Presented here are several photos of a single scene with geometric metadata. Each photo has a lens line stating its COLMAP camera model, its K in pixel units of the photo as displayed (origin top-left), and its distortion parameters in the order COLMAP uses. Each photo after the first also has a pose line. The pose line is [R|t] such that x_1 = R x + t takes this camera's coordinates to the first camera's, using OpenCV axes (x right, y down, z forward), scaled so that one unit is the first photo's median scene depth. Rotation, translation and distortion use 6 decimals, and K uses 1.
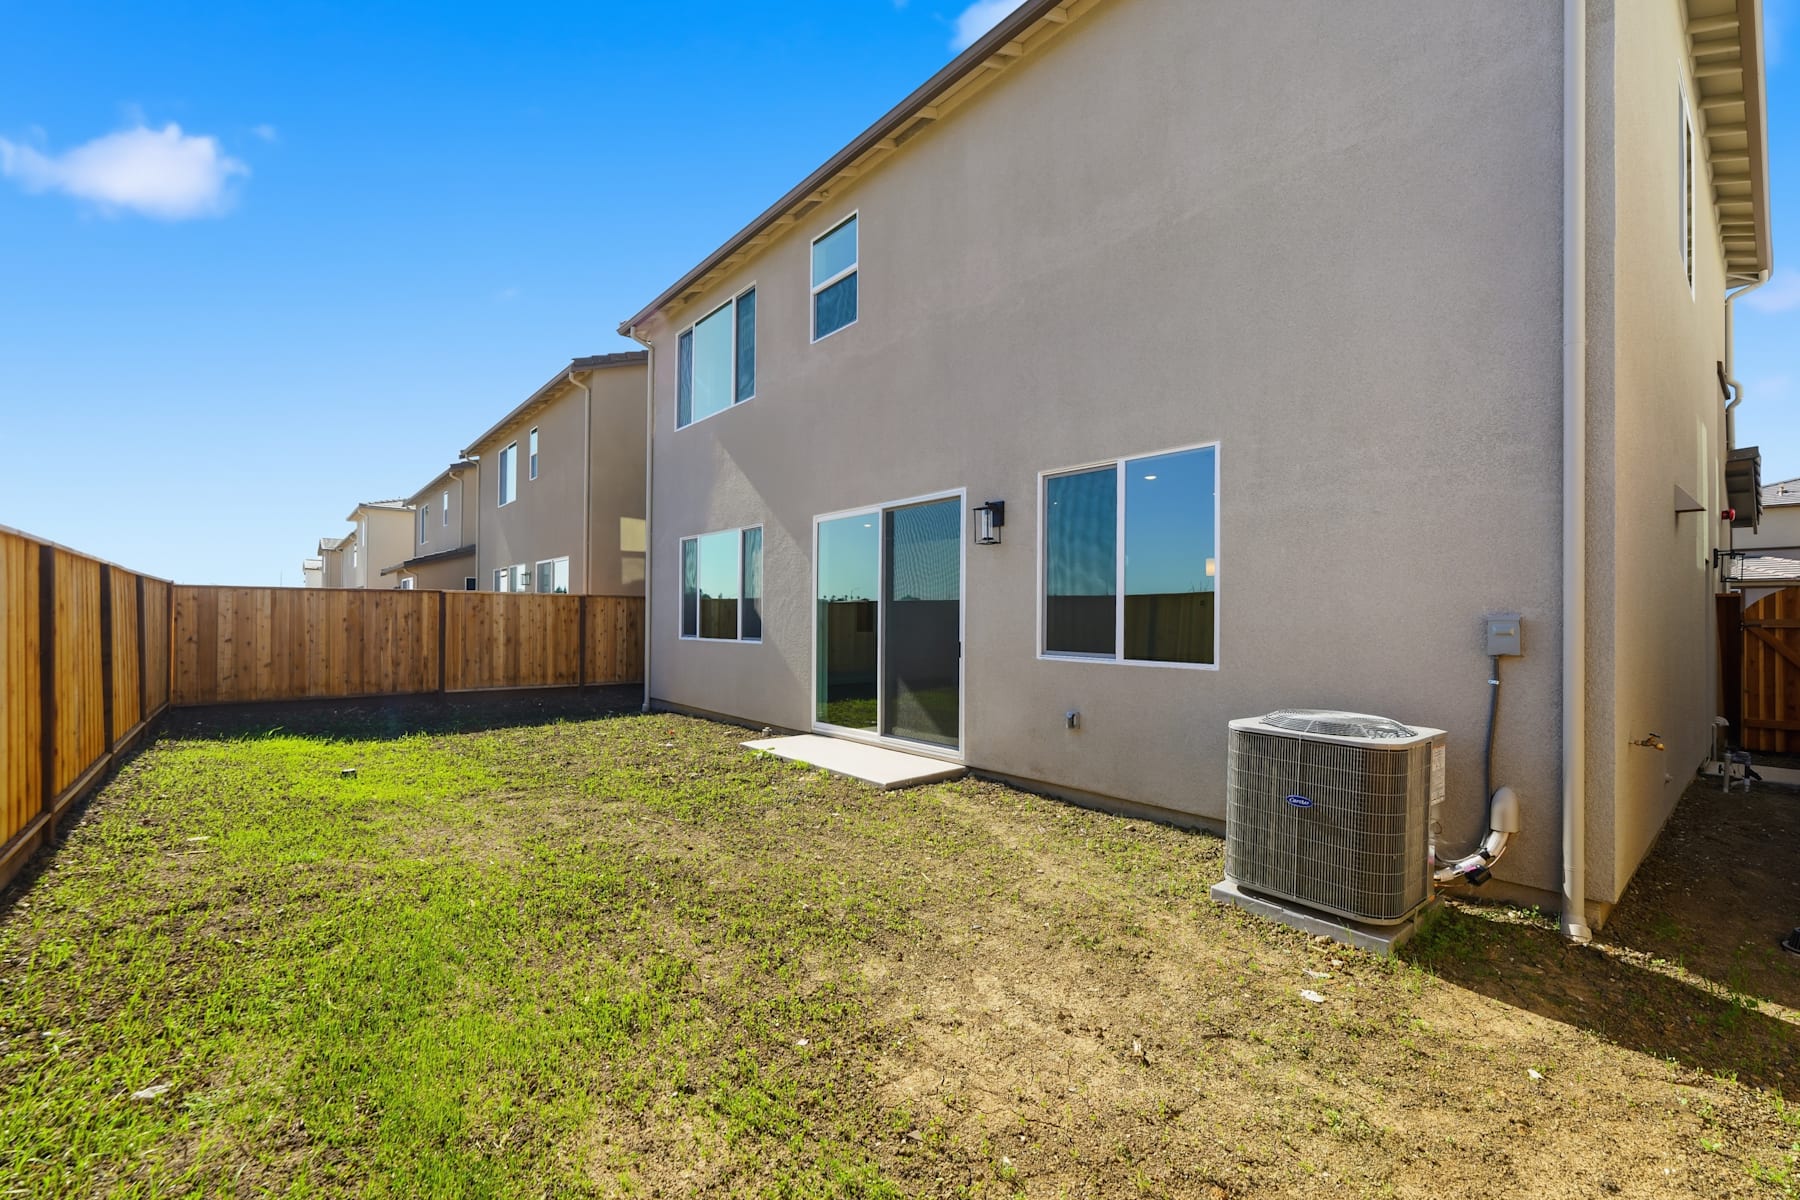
lens RADIAL K [[763.3, 0, 911.6], [0, 763.3, 618.1], [0, 0, 1]] dist [-0.001301, -0.000164]
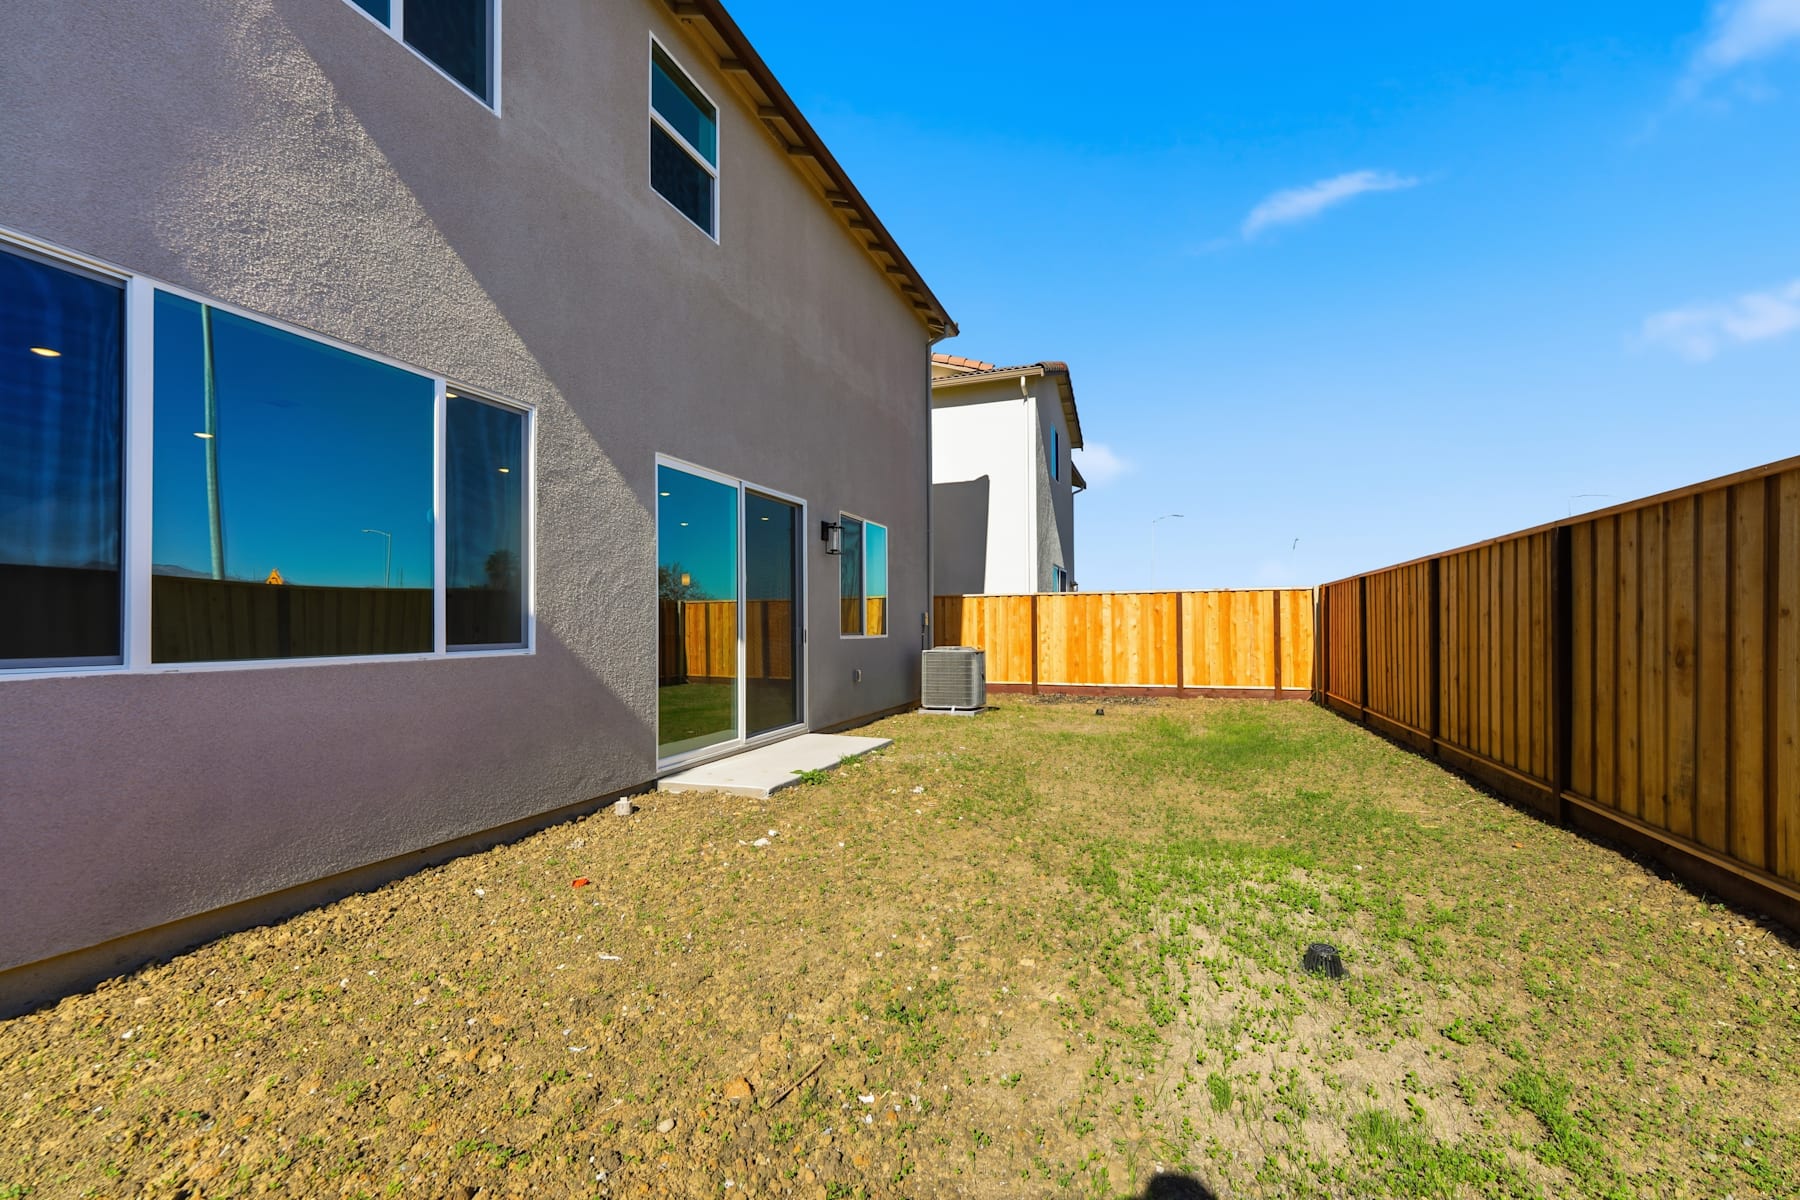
lens RADIAL K [[763.3, 0, 911.6], [0, 763.3, 618.1], [0, 0, 1]] dist [-0.001301, -0.000164]
pose [[-0.508843, -0.014378, 0.860739, -0.762563], [-0.021528, 0.999760, 0.003974, 0.003925], [-0.860590, -0.016507, -0.509031, 1.070045]]
